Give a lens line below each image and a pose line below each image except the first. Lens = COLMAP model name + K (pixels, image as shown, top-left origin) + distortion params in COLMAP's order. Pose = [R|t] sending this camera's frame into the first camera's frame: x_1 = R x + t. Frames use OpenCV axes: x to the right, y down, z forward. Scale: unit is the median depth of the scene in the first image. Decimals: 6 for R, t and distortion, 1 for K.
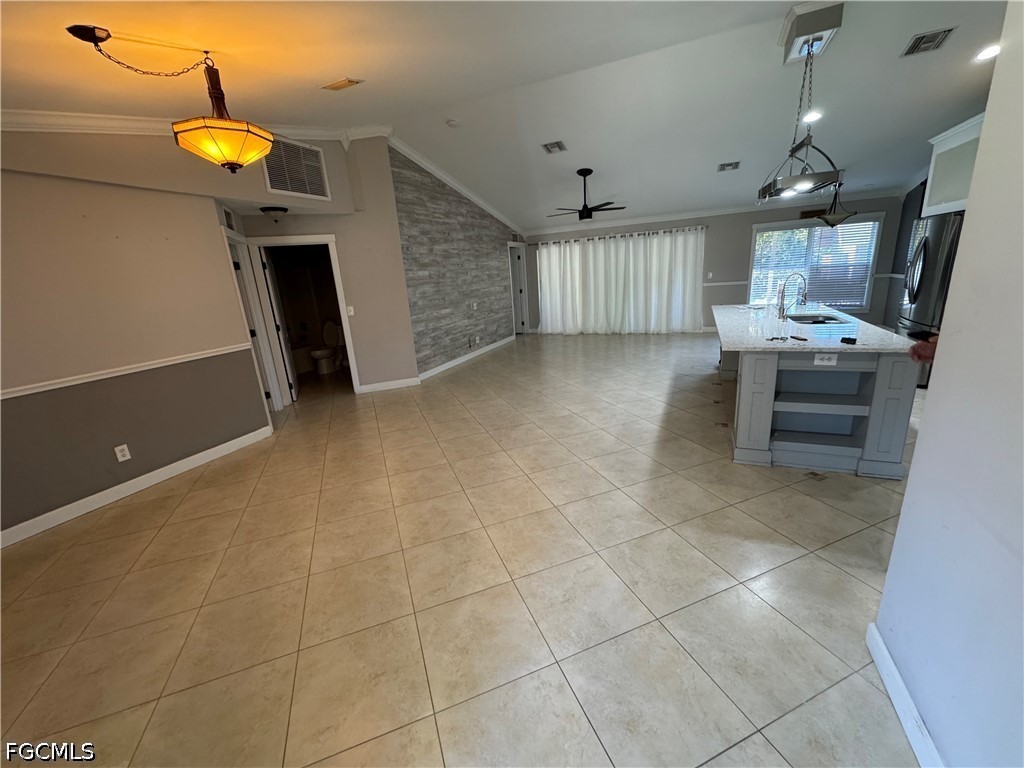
lens RADIAL K [[408.7, 0, 509.8], [0, 408.7, 382.2], [0, 0, 1]] dist [-0.002859, -0.000221]
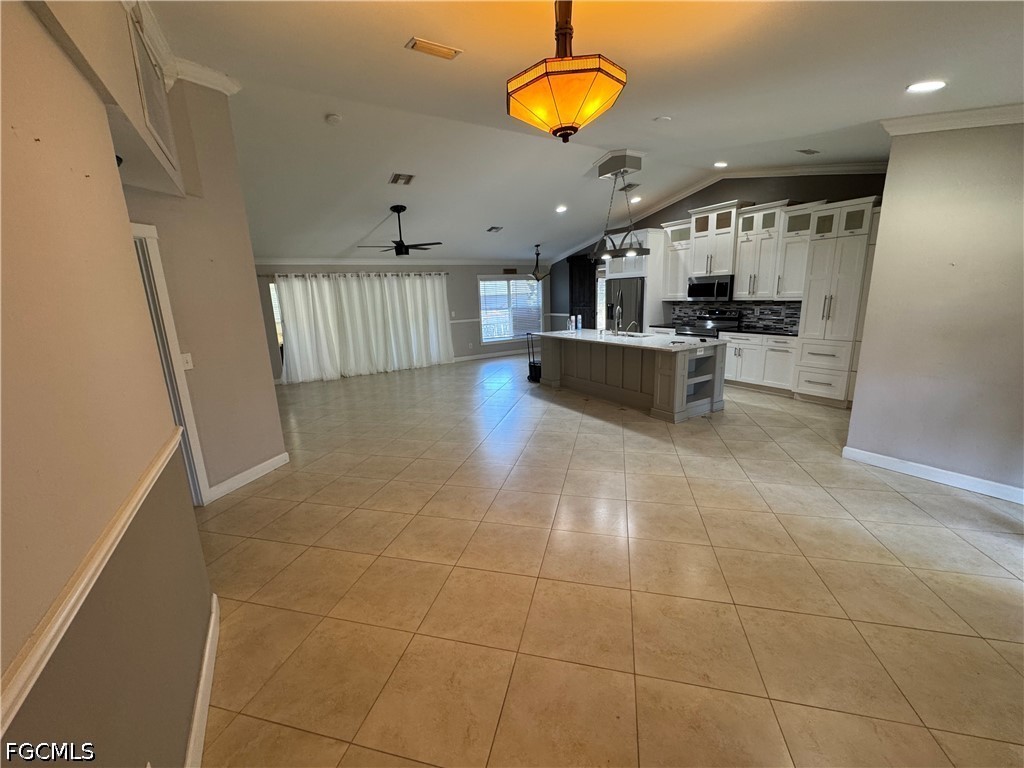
lens RADIAL K [[408.7, 0, 512.5], [0, 408.7, 383.2], [0, 0, 1]] dist [-0.002859, -0.000221]
pose [[0.575197, -0.126310, 0.808204, -0.496662], [0.212942, 0.977064, 0.001150, -0.040883], [-0.789812, 0.171440, 0.588902, 0.261215]]
